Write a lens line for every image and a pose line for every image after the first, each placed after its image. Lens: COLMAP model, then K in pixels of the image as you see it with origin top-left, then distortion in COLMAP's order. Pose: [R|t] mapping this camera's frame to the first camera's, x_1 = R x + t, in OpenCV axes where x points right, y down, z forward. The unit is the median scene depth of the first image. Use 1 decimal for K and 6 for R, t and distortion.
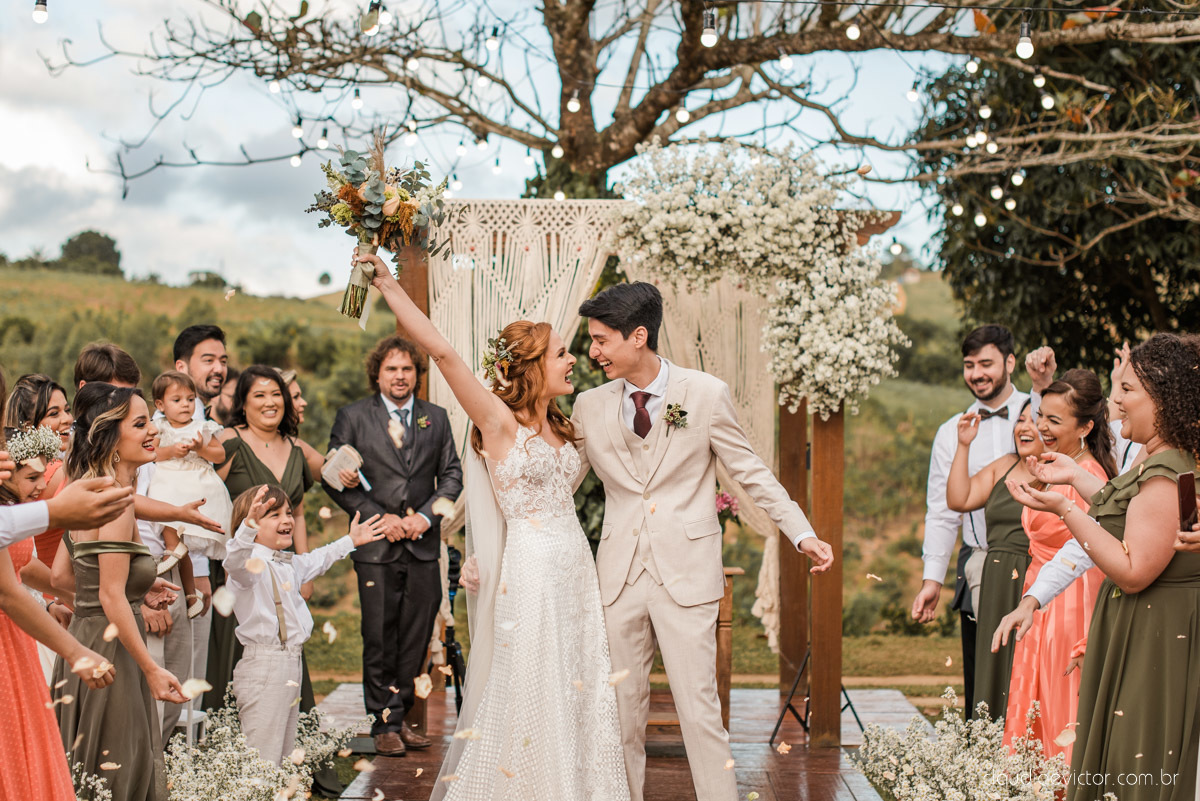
lens RADIAL K [[2104.4, 0, 600.0], [0, 2104.4, 400.5], [0, 0, 1]] dist [-0.063862, -0.014207]
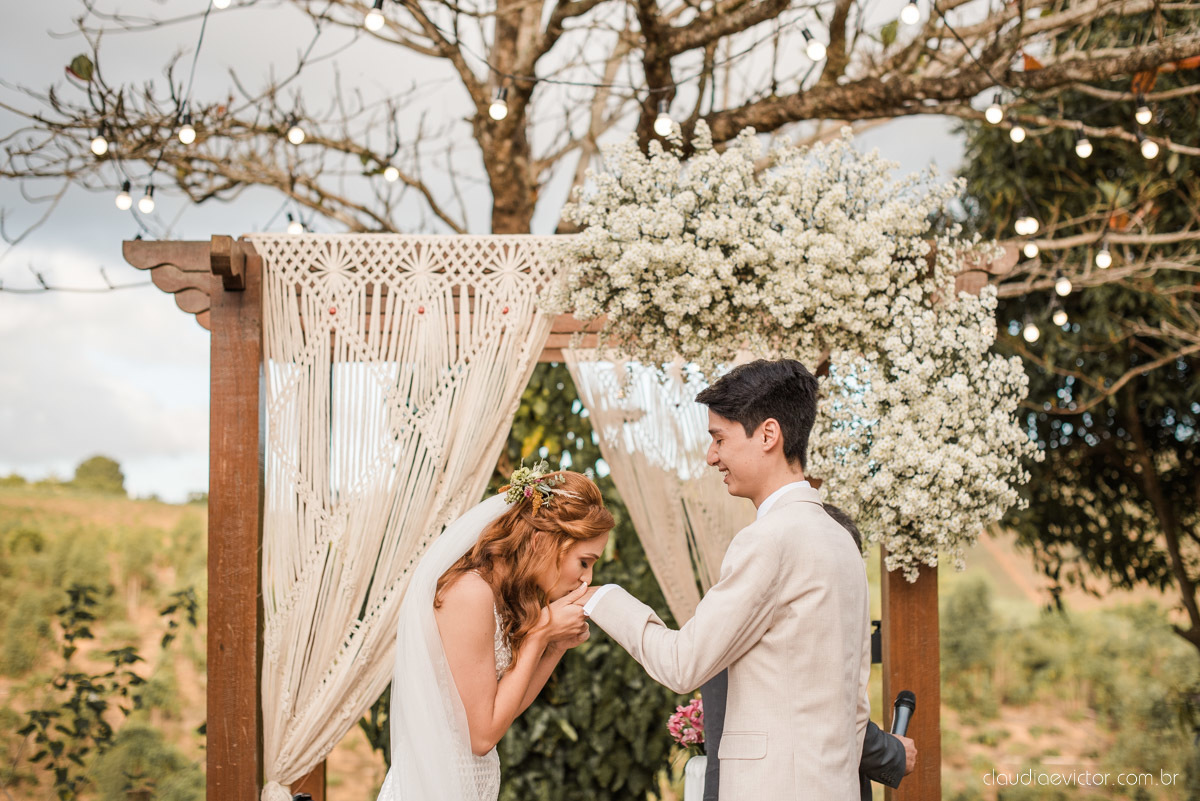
lens RADIAL K [[1848.5, 0, 628.2], [0, 1848.5, 384.5], [0, 0, 1]] dist [-0.139658, 0.001226]
pose [[0.998873, -0.009175, 0.046571, 0.000574], [0.014480, 0.993275, -0.114872, 0.012332], [-0.045204, 0.115417, 0.992288, 0.460474]]
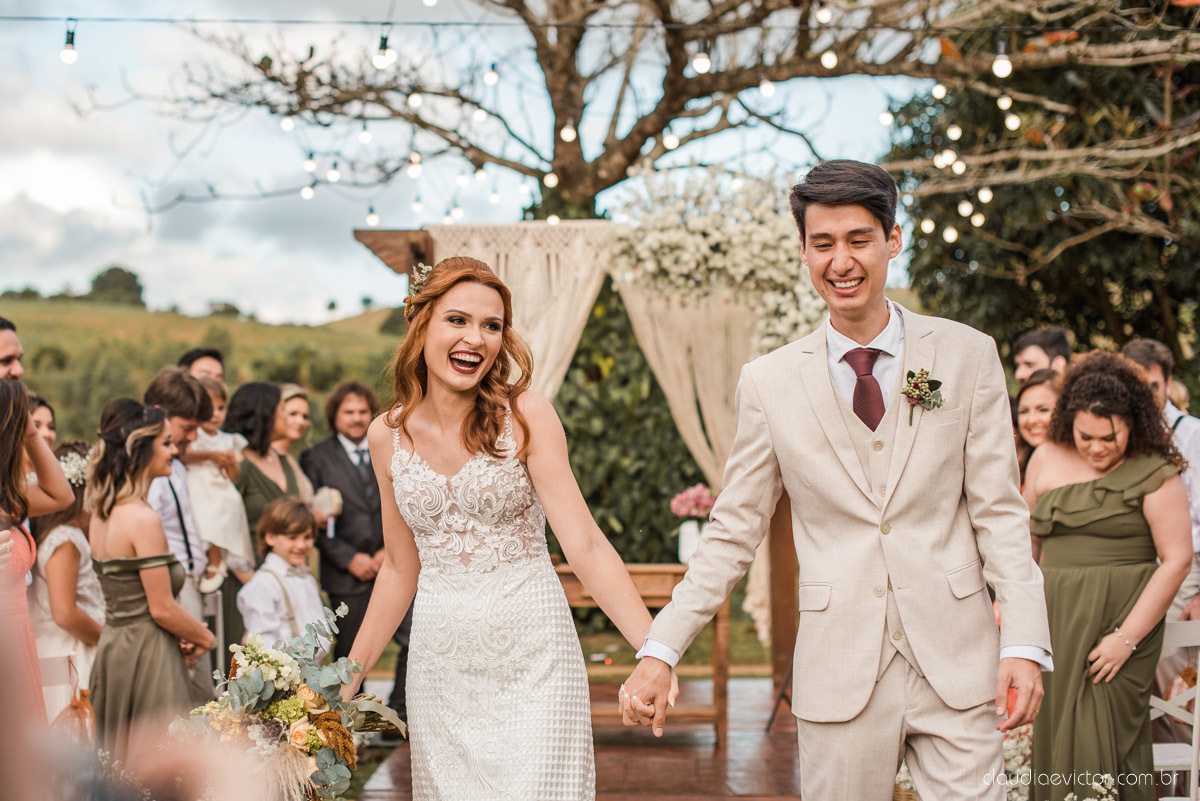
lens RADIAL K [[1942.9, 0, 554.1], [0, 1942.9, 397.9], [0, 0, 1]] dist [-0.070506, -0.081794]
pose [[0.999664, -0.019544, -0.017000, -0.006242], [0.019408, 0.999779, -0.008130, 0.001230], [0.017155, 0.007797, 0.999822, 0.019993]]
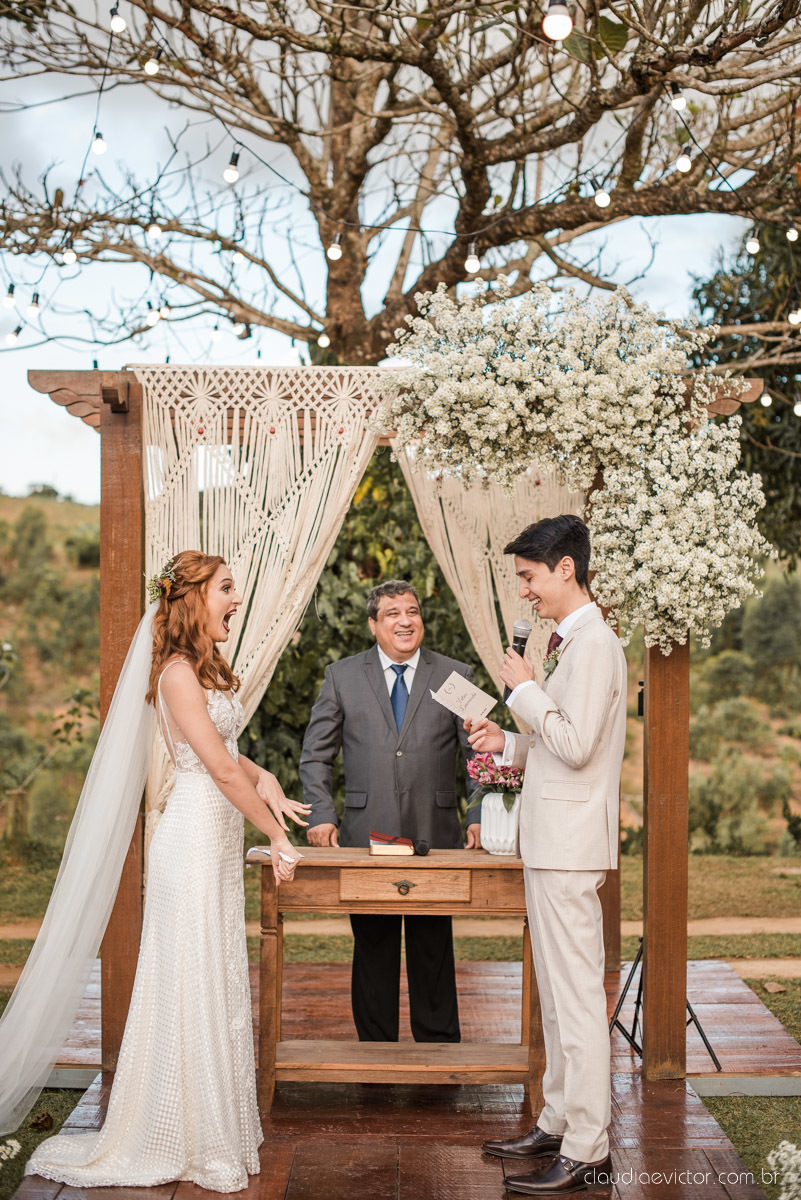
lens RADIAL K [[1788.2, 0, 412.1], [0, 1788.2, 573.1], [0, 0, 1]] dist [-0.129880, -0.103446]
pose [[0.999747, -0.003547, 0.022193, 0.001257], [0.003772, 0.999942, -0.010134, -0.013920], [-0.022155, 0.010215, 0.999702, 0.354639]]
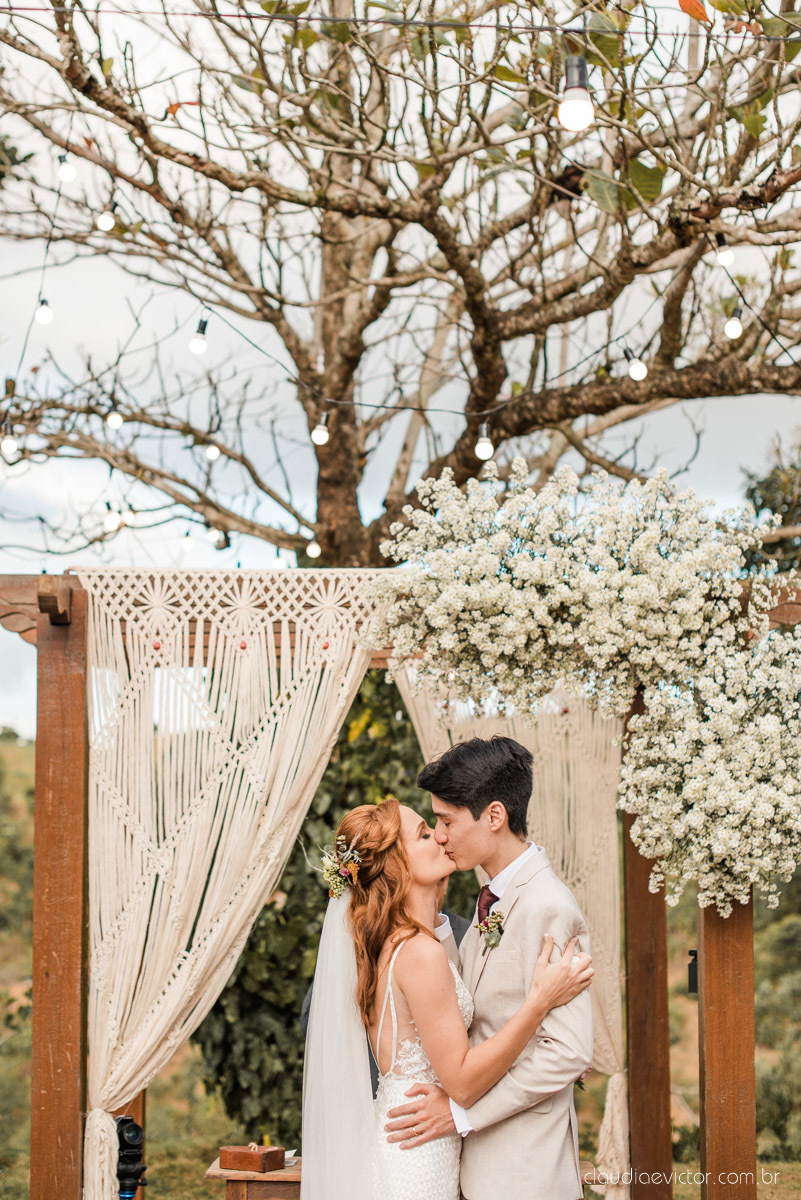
lens RADIAL K [[2051.9, 0, 359.5], [0, 2051.9, 552.2], [0, 0, 1]] dist [-0.137601, 0.074023]
pose [[0.999939, -0.007133, -0.008421, 0.005558], [0.005851, 0.989629, -0.143530, -0.011443], [0.009358, 0.143472, 0.989610, 0.387465]]
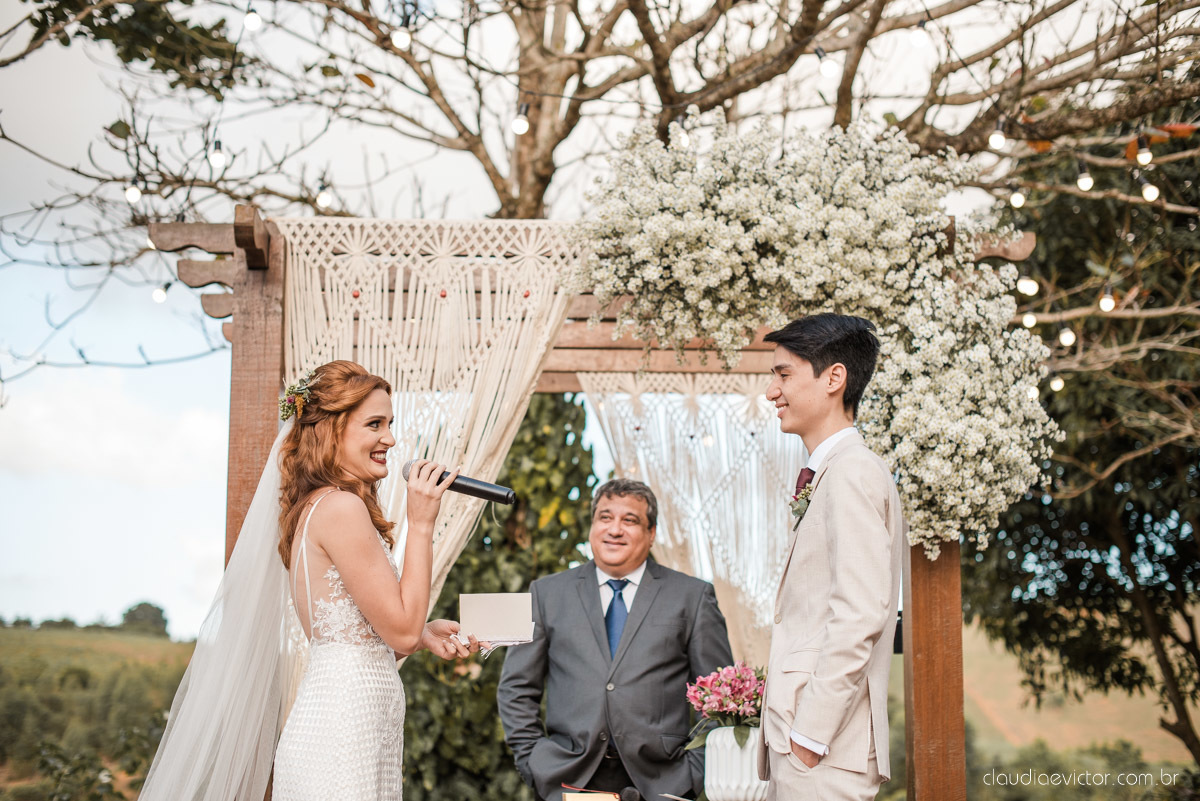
lens RADIAL K [[1707.6, 0, 601.6], [0, 1707.6, 435.7], [0, 0, 1]] dist [-0.124743, -0.007242]
pose [[0.999618, -0.002821, 0.027492, -0.001717], [0.007576, 0.984638, -0.174441, 0.058020], [-0.026578, 0.174583, 0.984284, 0.508021]]
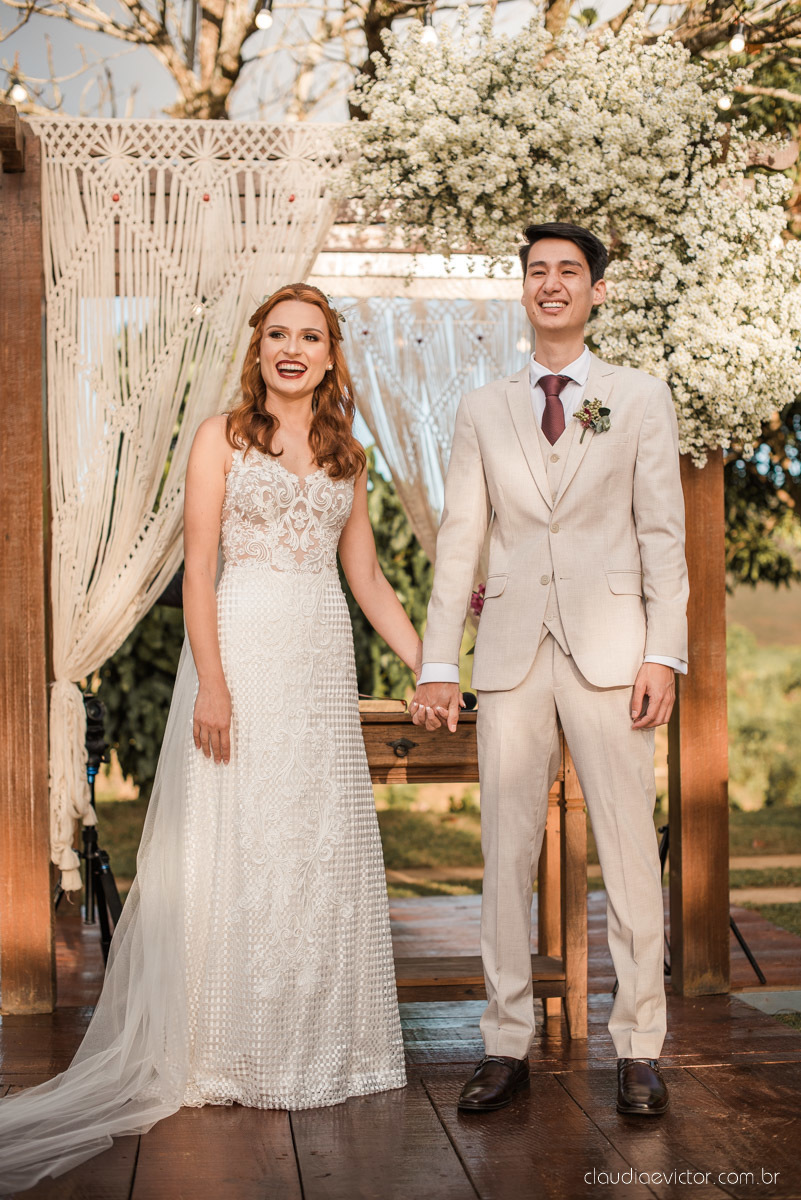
lens RADIAL K [[1707.6, 0, 400.5], [0, 1707.6, 600.0], [0, 0, 1]] dist [-0.124743, -0.007242]
pose [[0.991832, -0.023085, 0.125443, -0.043019], [0.025306, 0.999549, -0.016141, 0.053264], [-0.125013, 0.019184, 0.991970, 0.510333]]
